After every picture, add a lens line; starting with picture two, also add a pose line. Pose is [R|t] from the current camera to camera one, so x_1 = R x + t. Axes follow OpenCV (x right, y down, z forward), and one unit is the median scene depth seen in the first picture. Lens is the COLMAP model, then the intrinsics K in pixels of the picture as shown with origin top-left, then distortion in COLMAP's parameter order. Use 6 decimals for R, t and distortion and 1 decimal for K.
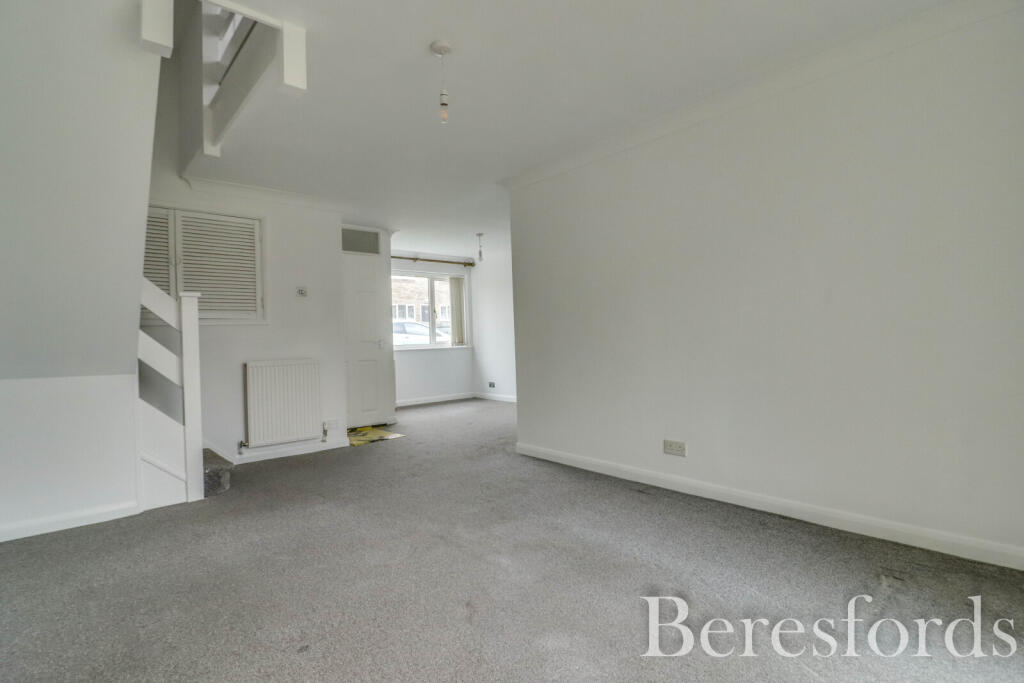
lens RADIAL K [[479.0, 0, 512.2], [0, 479.0, 342.6], [0, 0, 1]] dist [-0.001193, -0.000686]
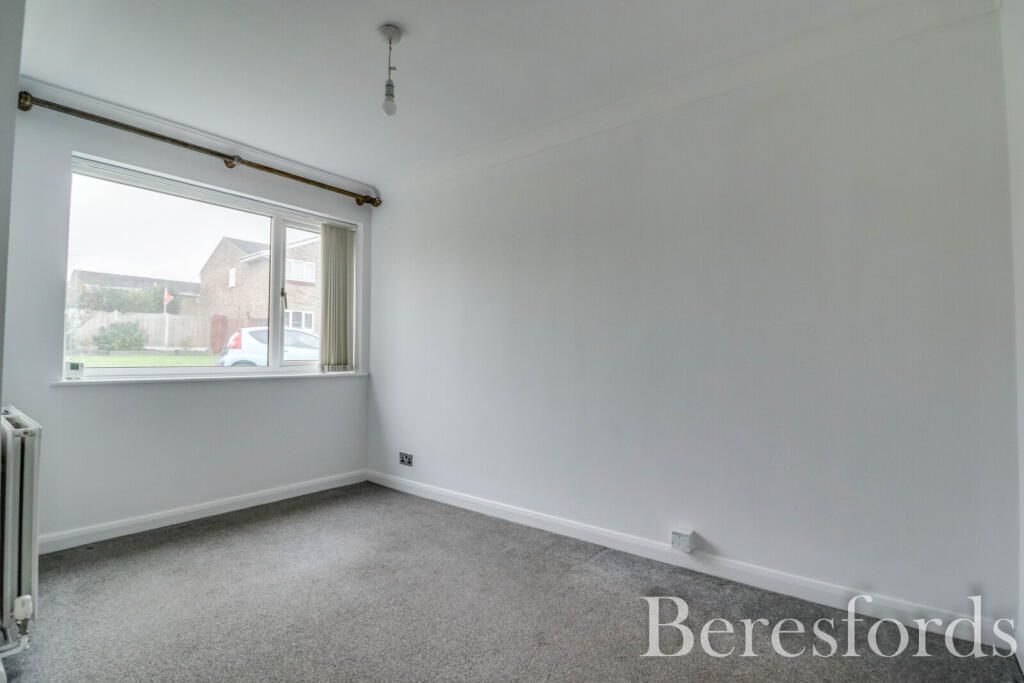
lens RADIAL K [[479.0, 0, 514.1], [0, 479.0, 342.0], [0, 0, 1]] dist [-0.001193, -0.000686]
pose [[0.983060, 0.041139, 0.178610, -0.026436], [-0.033540, 0.998408, -0.045355, -0.006207], [-0.180191, 0.038596, 0.982874, 0.510842]]
